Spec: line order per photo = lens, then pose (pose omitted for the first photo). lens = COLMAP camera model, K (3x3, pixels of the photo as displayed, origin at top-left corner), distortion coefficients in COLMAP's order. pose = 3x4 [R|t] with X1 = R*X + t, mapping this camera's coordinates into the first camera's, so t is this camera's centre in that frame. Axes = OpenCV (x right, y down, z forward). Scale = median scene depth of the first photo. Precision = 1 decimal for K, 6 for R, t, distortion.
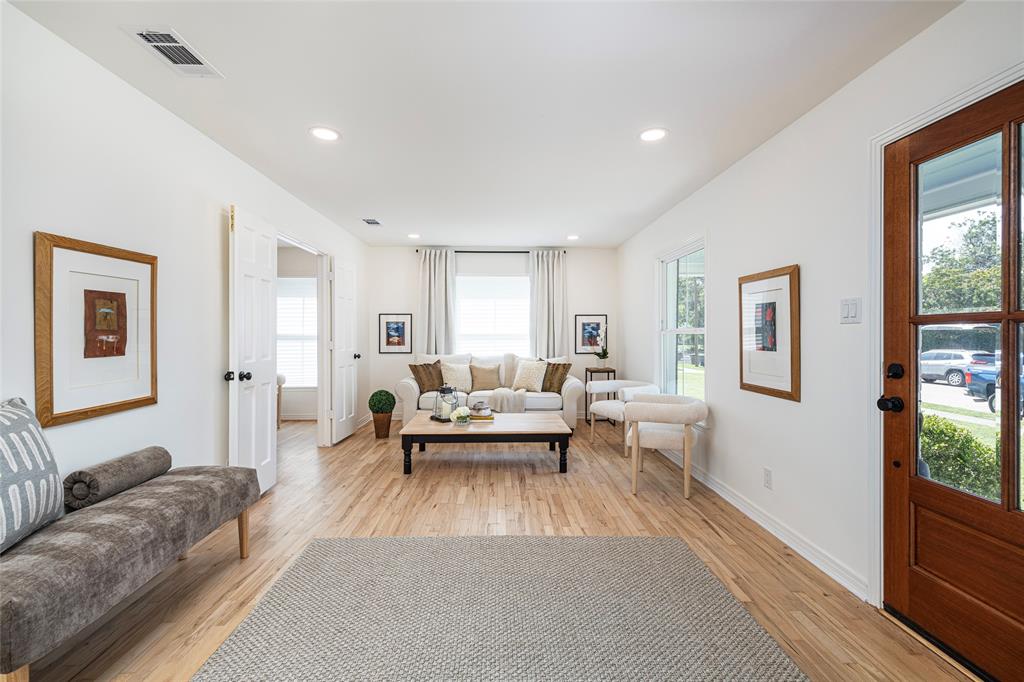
lens RADIAL K [[434.7, 0, 510.4], [0, 434.7, 336.1], [0, 0, 1]] dist [0.004042, -0.000277]
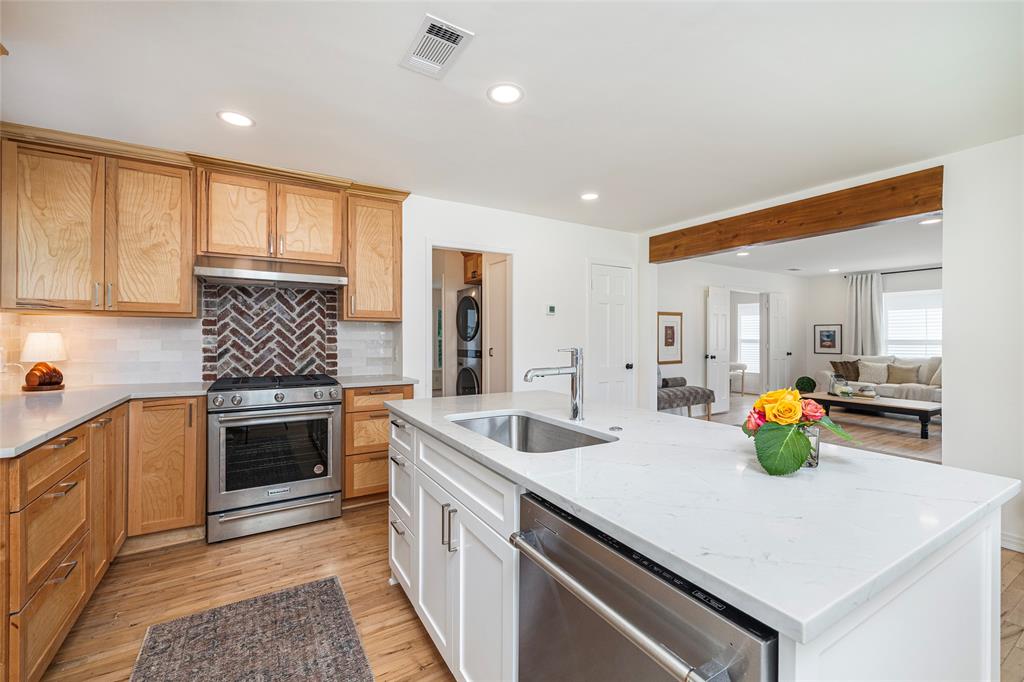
lens RADIAL K [[434.7, 0, 508.8], [0, 434.7, 338.6], [0, 0, 1]] dist [0.004042, -0.000277]
pose [[0.494690, 0.000229, -0.869070, 0.519568], [-0.006405, 0.999974, -0.003382, 0.003672], [0.869046, 0.007239, 0.494678, -0.658714]]
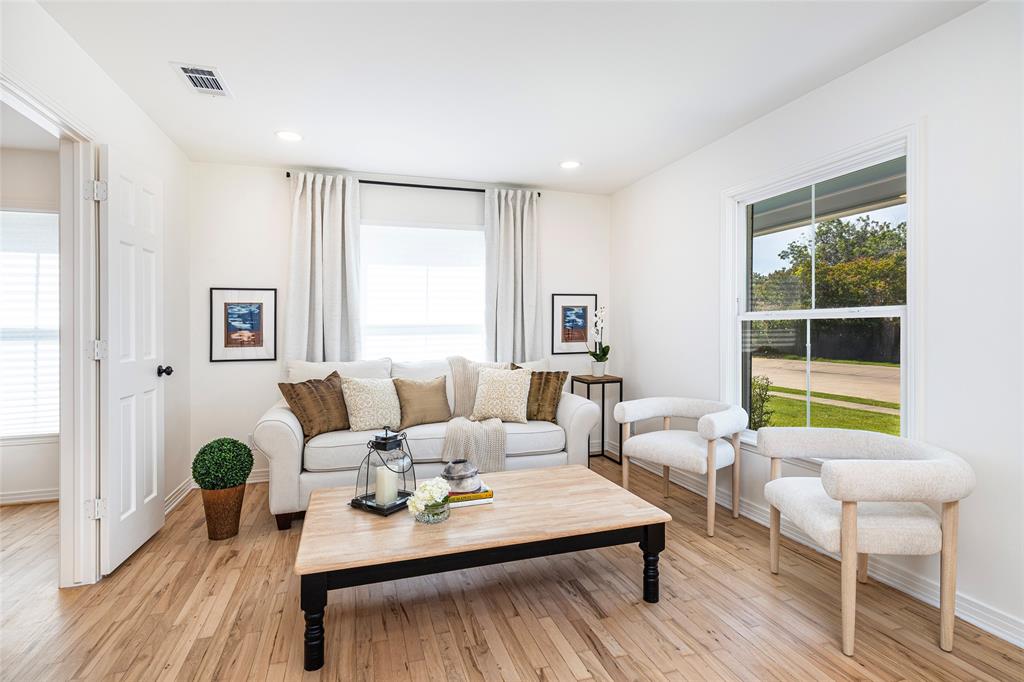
lens RADIAL K [[500.3, 0, 507.7], [0, 500.3, 322.2], [0, 0, 1]] dist [0.004272, -0.000213]
pose [[0.962678, -0.004669, 0.270608, -0.142096], [0.009376, 0.999826, -0.016102, 0.005233], [-0.270486, 0.018038, 0.962555, 0.376601]]
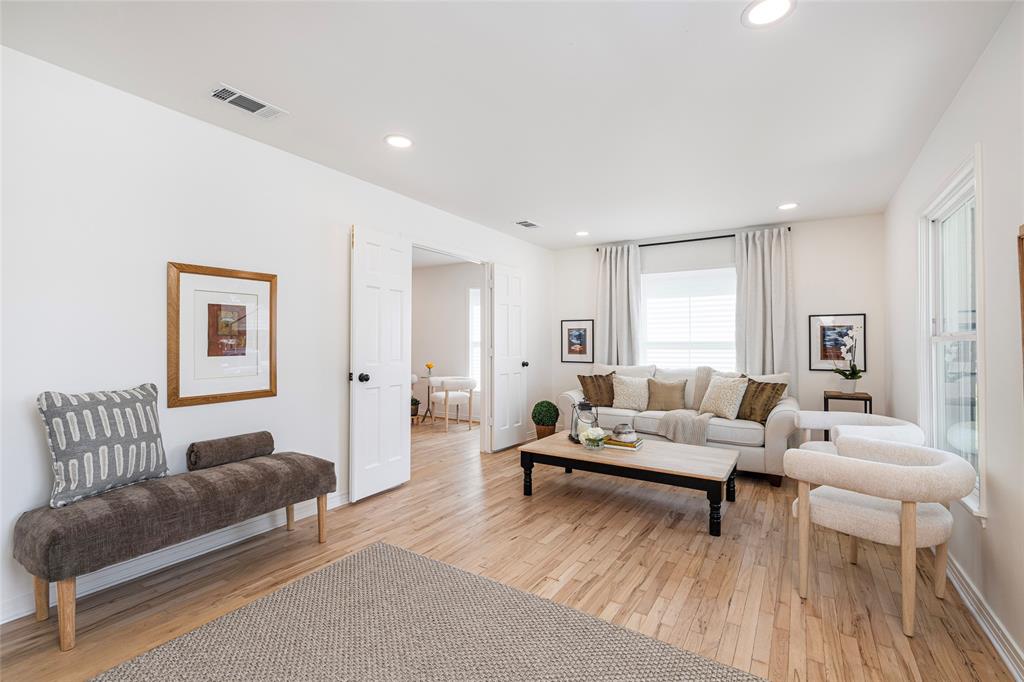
lens RADIAL K [[452.5, 0, 513.4], [0, 452.5, 337.4], [0, 0, 1]] dist [-0.004594, 0.001123]
pose [[0.827635, -0.002907, -0.561260, 0.201657], [-0.007702, 0.999834, -0.016537, 0.003461], [0.561214, 0.018009, 0.827475, 0.150436]]
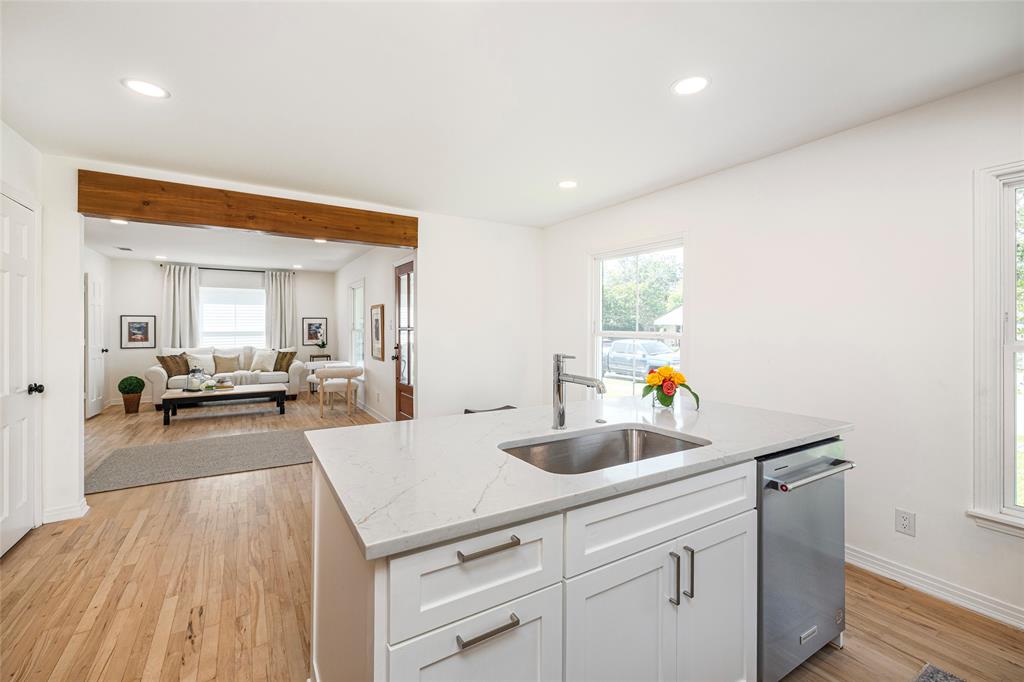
lens RADIAL K [[434.7, 0, 511.8], [0, 434.7, 330.0], [0, 0, 1]] dist [0.004042, -0.000277]
pose [[0.866164, -0.004039, 0.499743, 0.037602], [0.003625, 0.999992, 0.001799, -0.011406], [-0.499746, 0.000254, 0.866172, -0.704703]]
